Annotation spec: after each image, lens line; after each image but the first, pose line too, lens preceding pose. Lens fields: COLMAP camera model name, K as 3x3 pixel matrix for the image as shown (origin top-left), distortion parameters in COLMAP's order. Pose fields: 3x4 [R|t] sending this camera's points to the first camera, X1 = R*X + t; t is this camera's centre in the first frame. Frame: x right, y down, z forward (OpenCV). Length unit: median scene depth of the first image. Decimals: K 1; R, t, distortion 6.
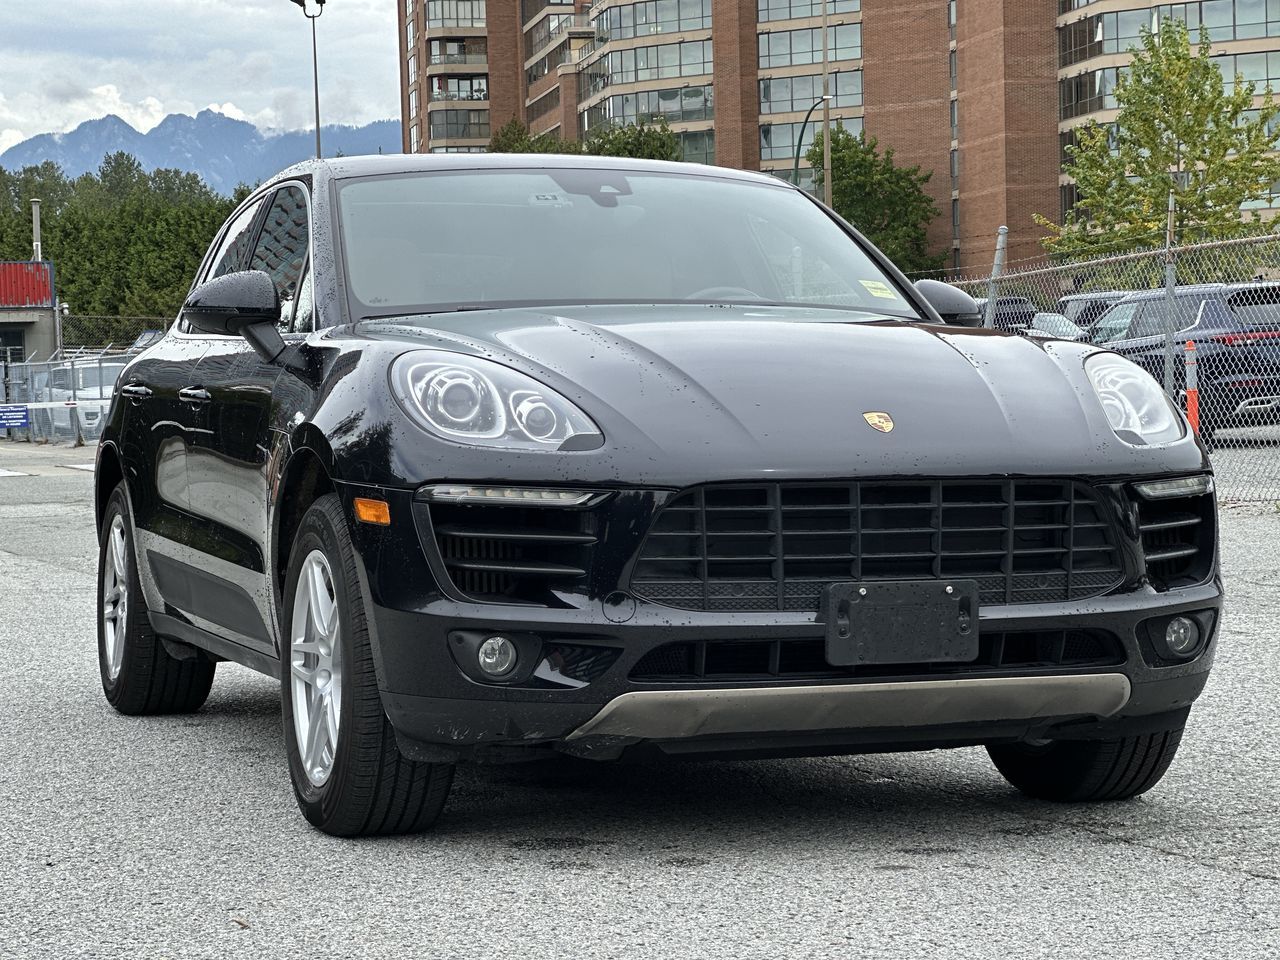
lens RADIAL K [[2717.3, 0, 647.3], [0, 2717.3, 441.4], [0, 0, 1]] dist [-0.031235, 2.372516]
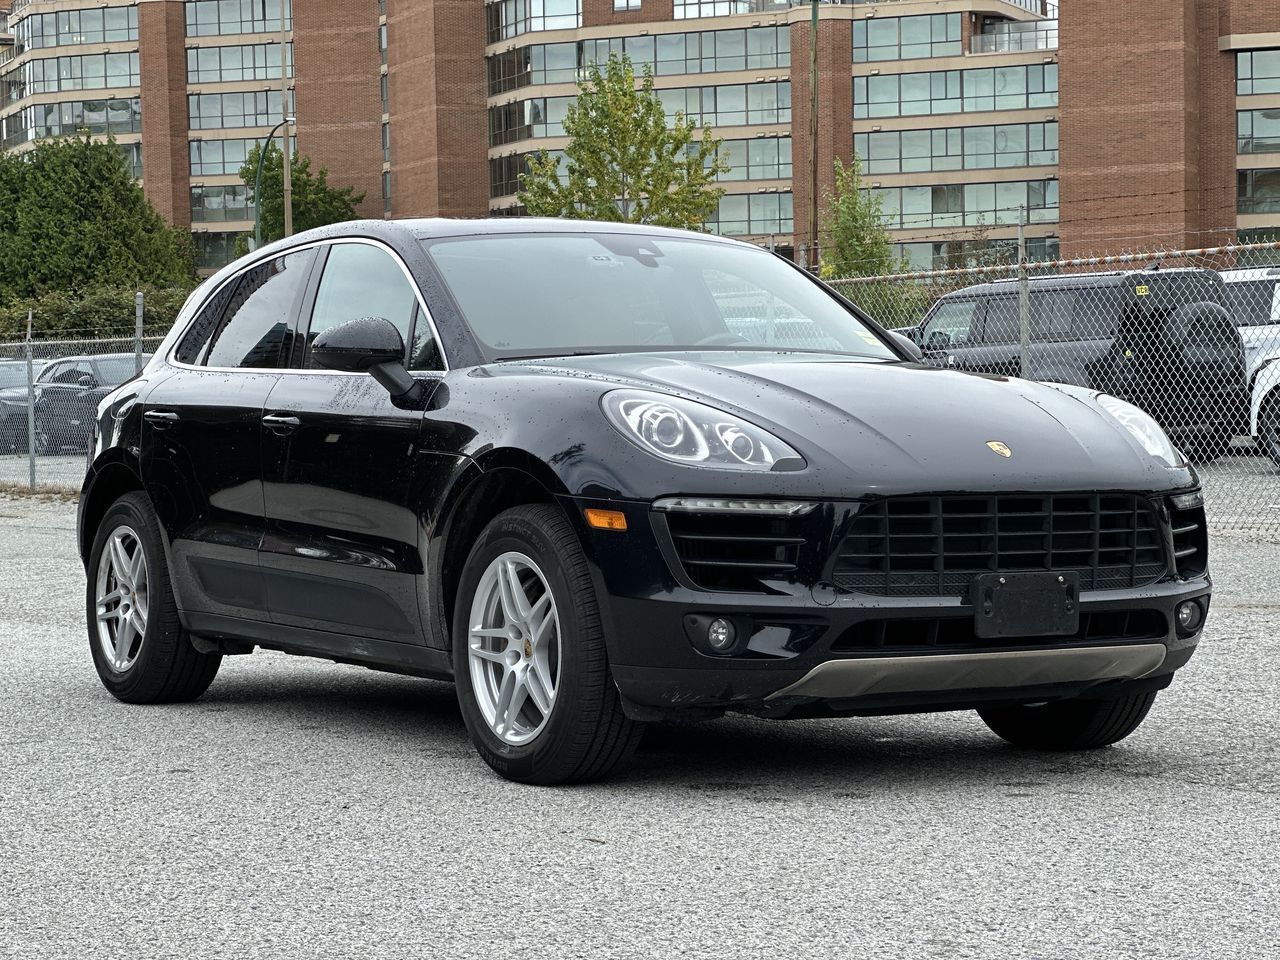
lens RADIAL K [[2688.6, 0, 644.4], [0, 2688.6, 446.2], [0, 0, 1]] dist [0.082999, 1.615990]
pose [[0.975837, 0.003690, 0.218469, -0.223429], [-0.002800, 0.999986, -0.004384, -0.001517], [-0.218483, 0.003667, 0.975834, -0.129122]]
